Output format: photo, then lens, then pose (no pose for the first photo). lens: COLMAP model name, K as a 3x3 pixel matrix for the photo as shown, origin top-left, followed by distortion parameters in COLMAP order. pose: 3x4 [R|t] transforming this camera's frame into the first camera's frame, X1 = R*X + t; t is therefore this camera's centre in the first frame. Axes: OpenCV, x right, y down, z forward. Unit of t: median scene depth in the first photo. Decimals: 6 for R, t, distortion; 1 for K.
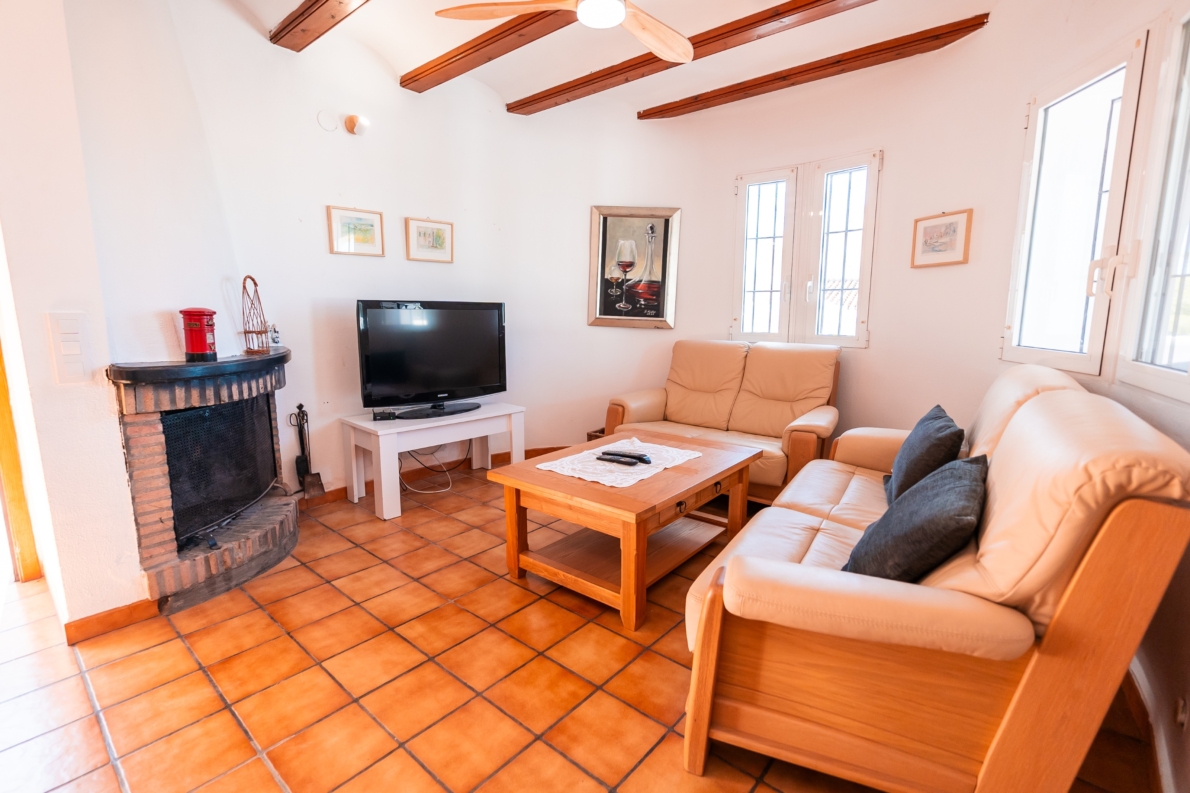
lens RADIAL K [[547.3, 0, 592.3], [0, 547.3, 395.5], [0, 0, 1]] dist [-0.009289, 0.000858]
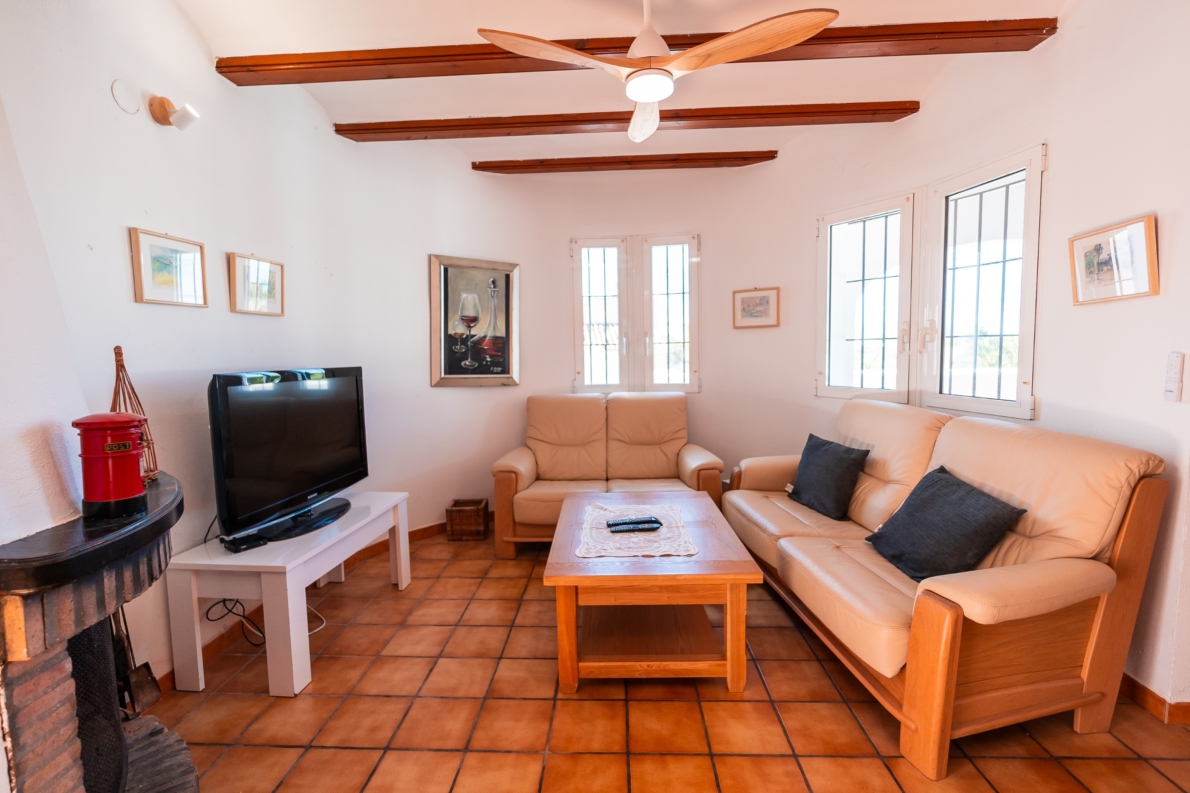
lens RADIAL K [[547.3, 0, 592.3], [0, 547.3, 395.5], [0, 0, 1]] dist [-0.009289, 0.000858]
pose [[0.786413, -0.071946, 0.613497, -0.368201], [0.117856, 0.992424, -0.034692, -0.056847], [-0.606353, 0.099586, 0.788935, 0.161272]]
